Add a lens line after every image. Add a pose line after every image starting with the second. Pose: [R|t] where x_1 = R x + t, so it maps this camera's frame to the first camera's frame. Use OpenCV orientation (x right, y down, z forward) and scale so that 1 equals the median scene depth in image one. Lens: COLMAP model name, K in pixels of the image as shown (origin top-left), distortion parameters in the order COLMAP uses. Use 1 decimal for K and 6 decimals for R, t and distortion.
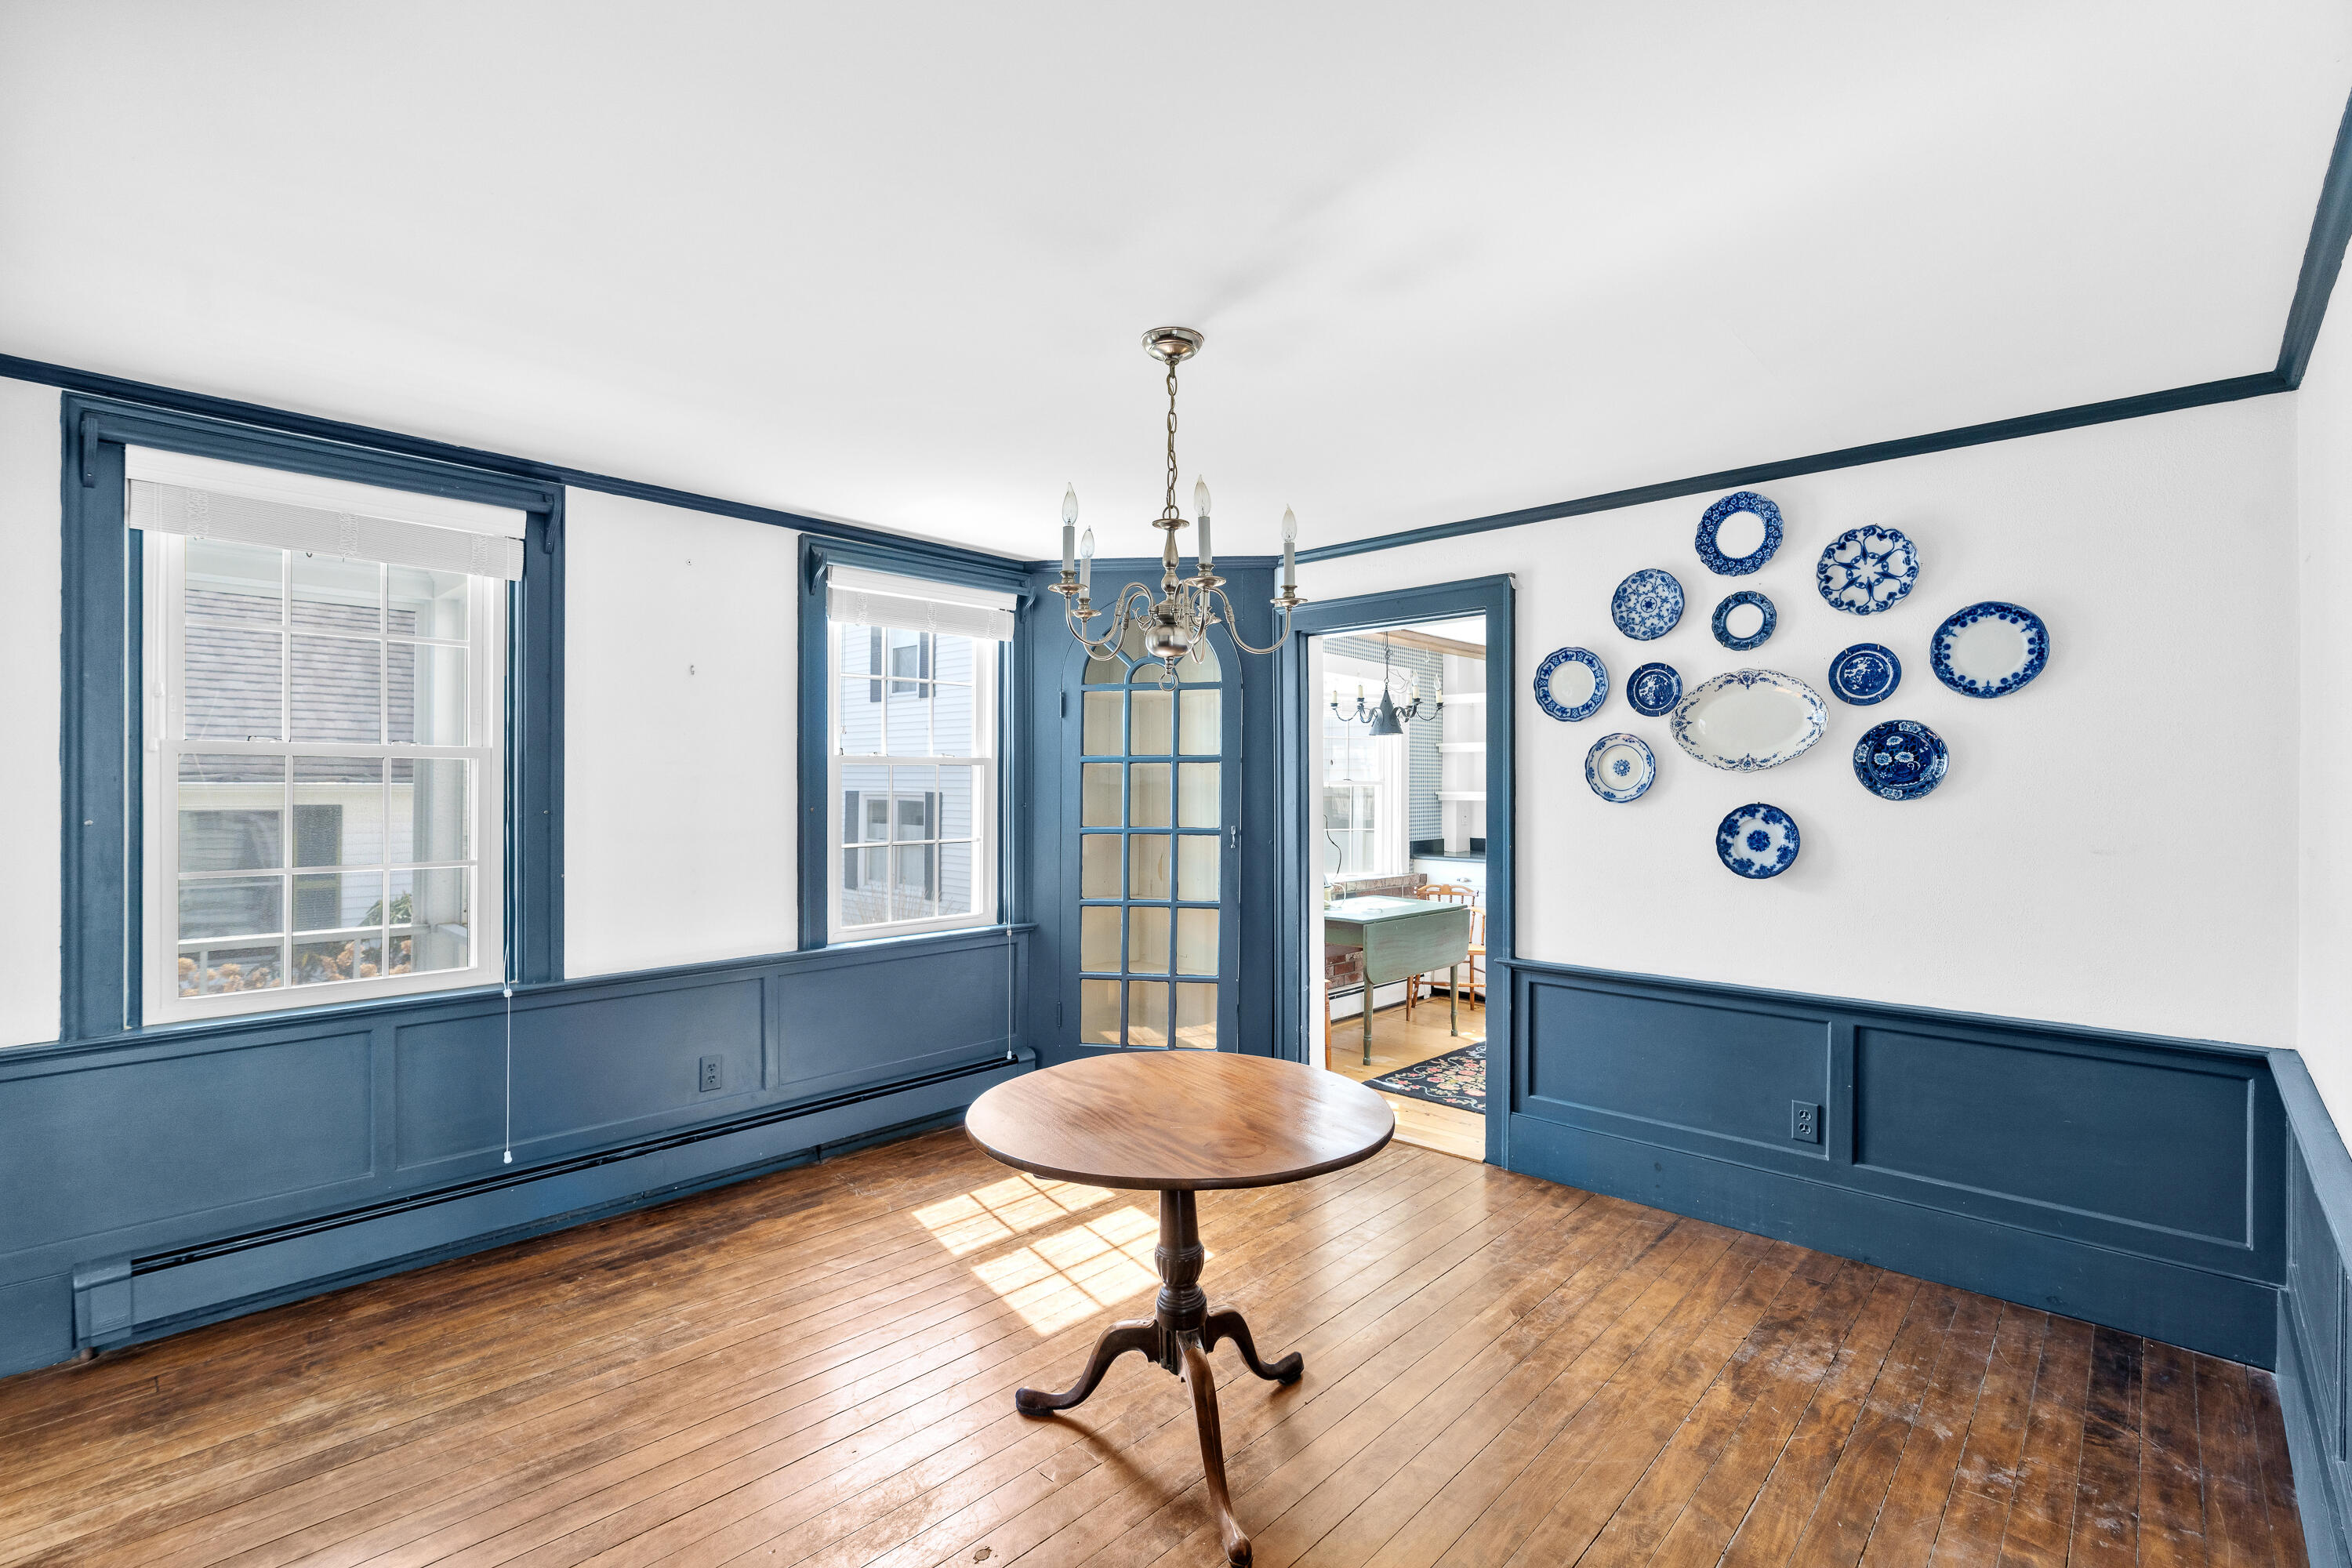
lens RADIAL K [[1069.8, 0, 1177.5], [0, 1069.8, 783.8], [0, 0, 1]] dist [0.000842, -0.000898]
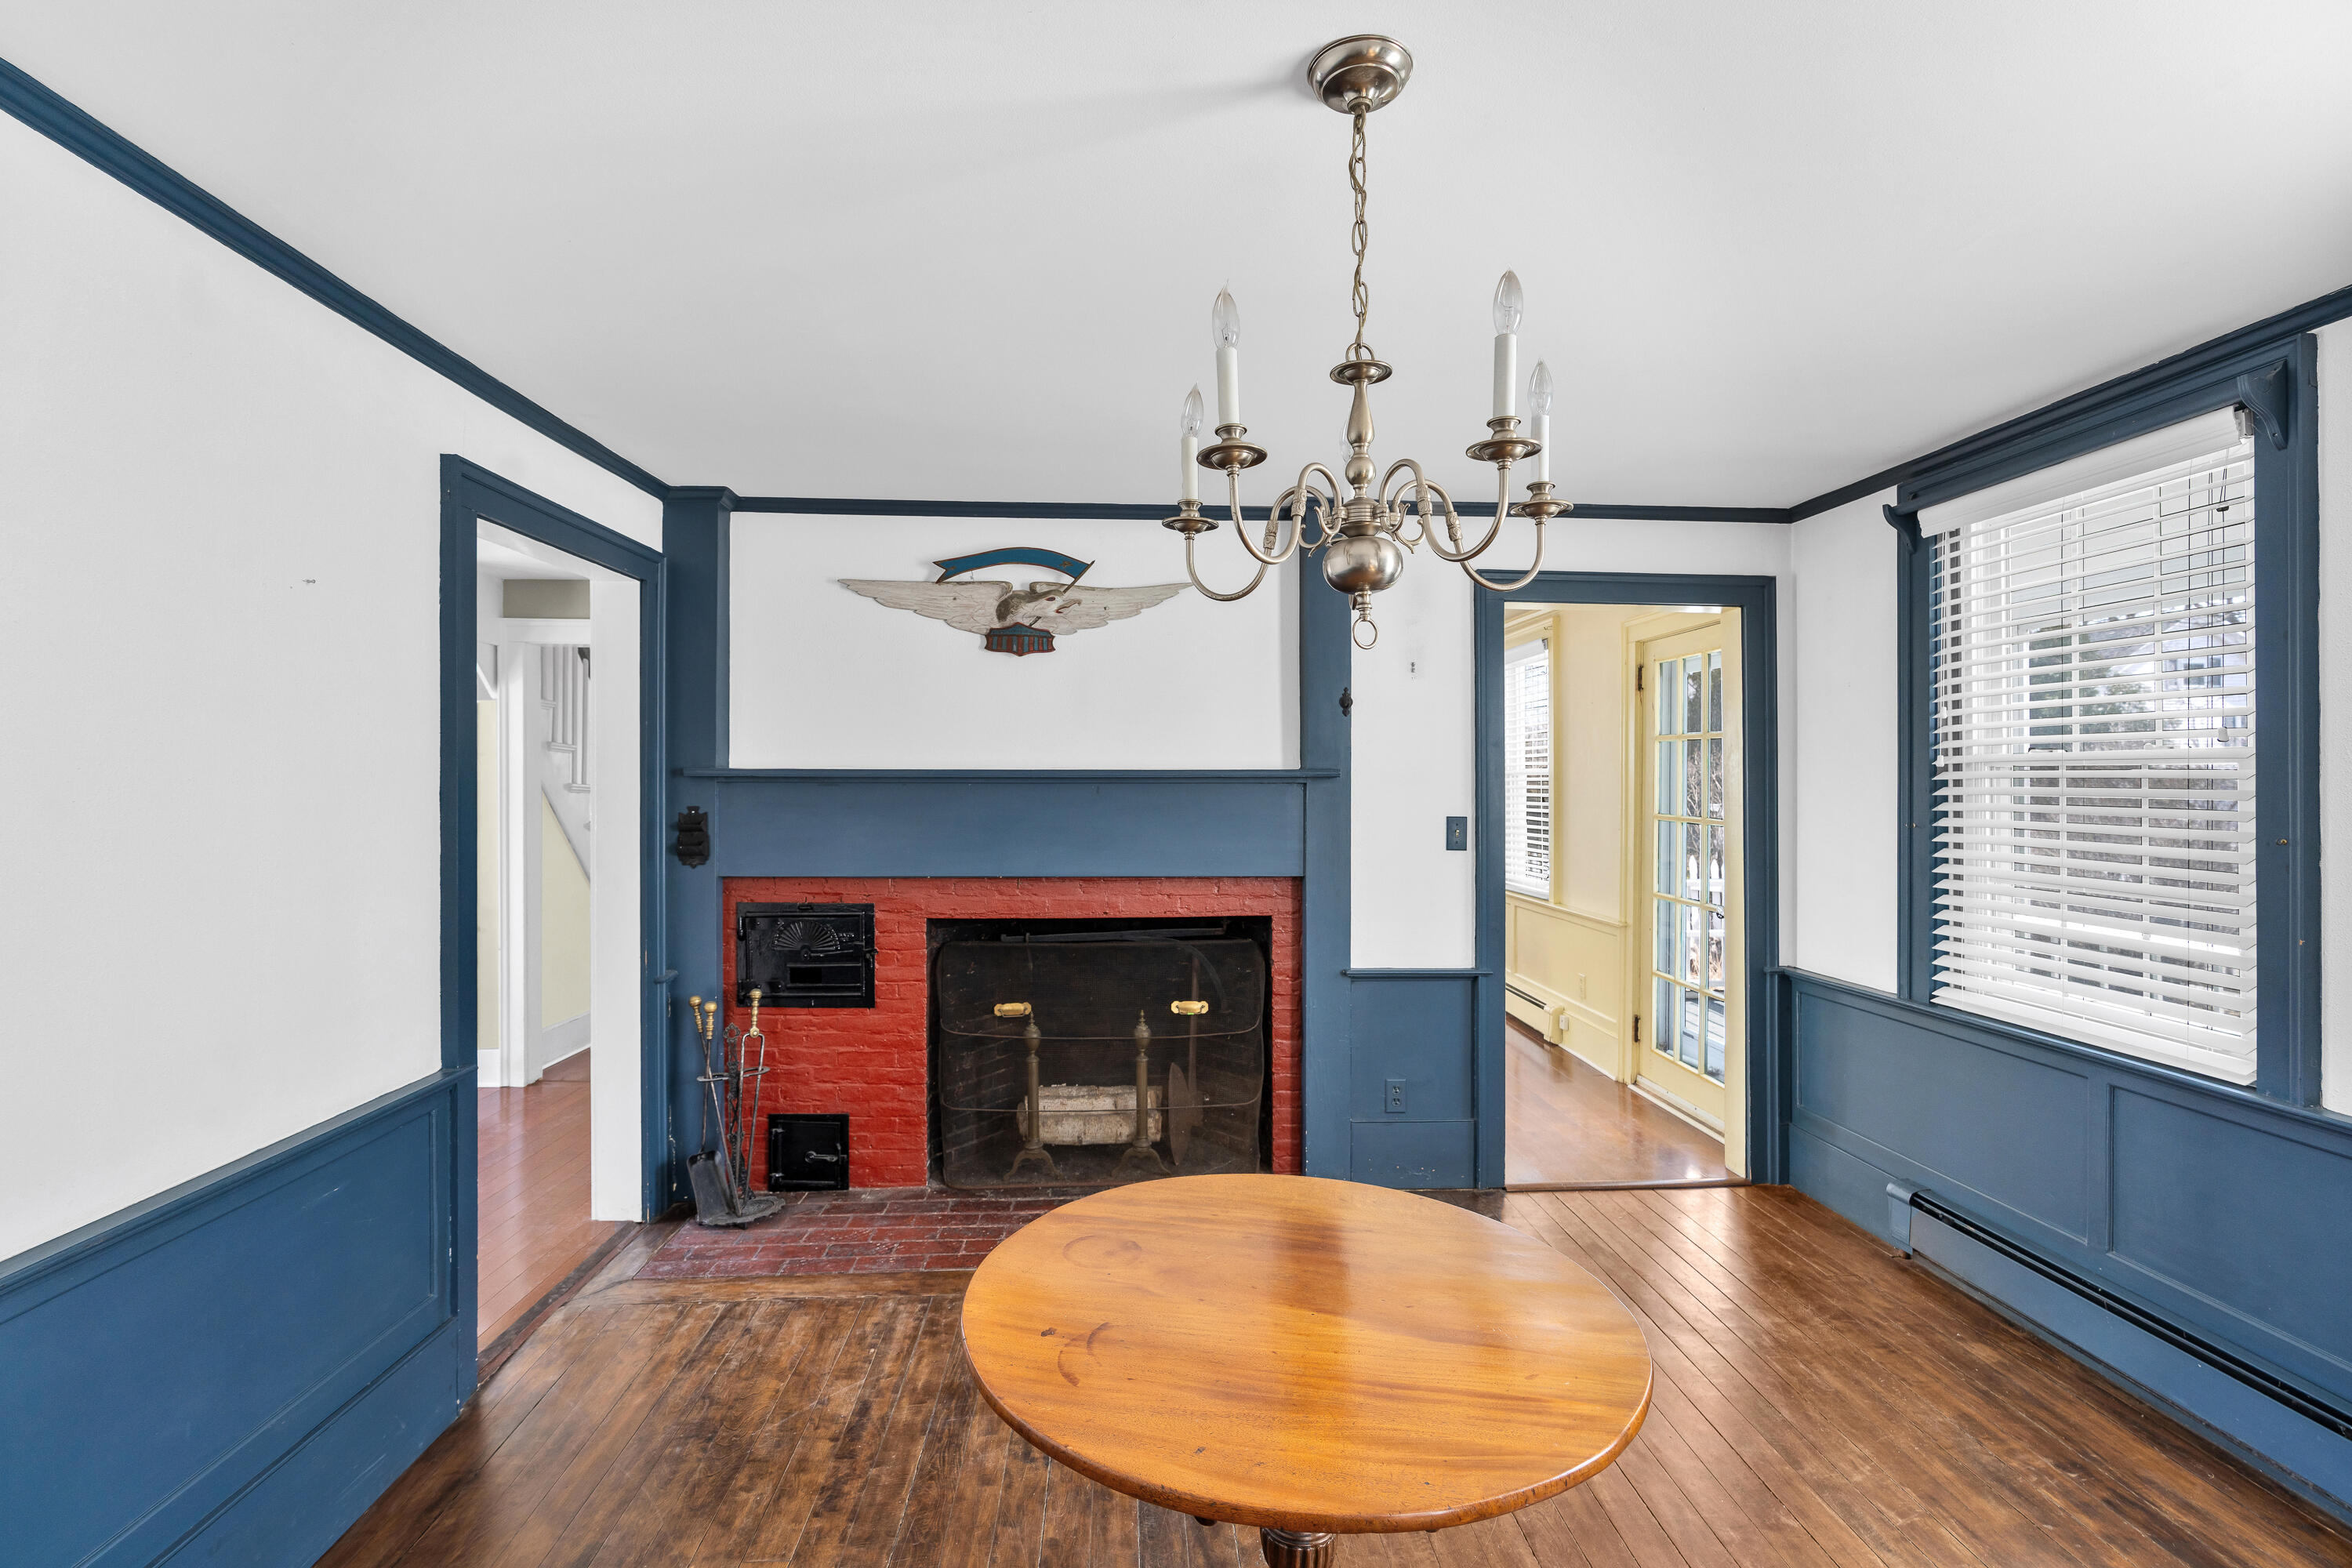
lens RADIAL K [[1069.8, 0, 1176.1], [0, 1069.8, 776.9], [0, 0, 1]] dist [0.000842, -0.000898]
pose [[-0.689497, -0.002568, -0.724284, 0.402706], [-0.004628, 0.999989, 0.000860, -0.015392], [0.724273, 0.003945, -0.689502, 1.065584]]
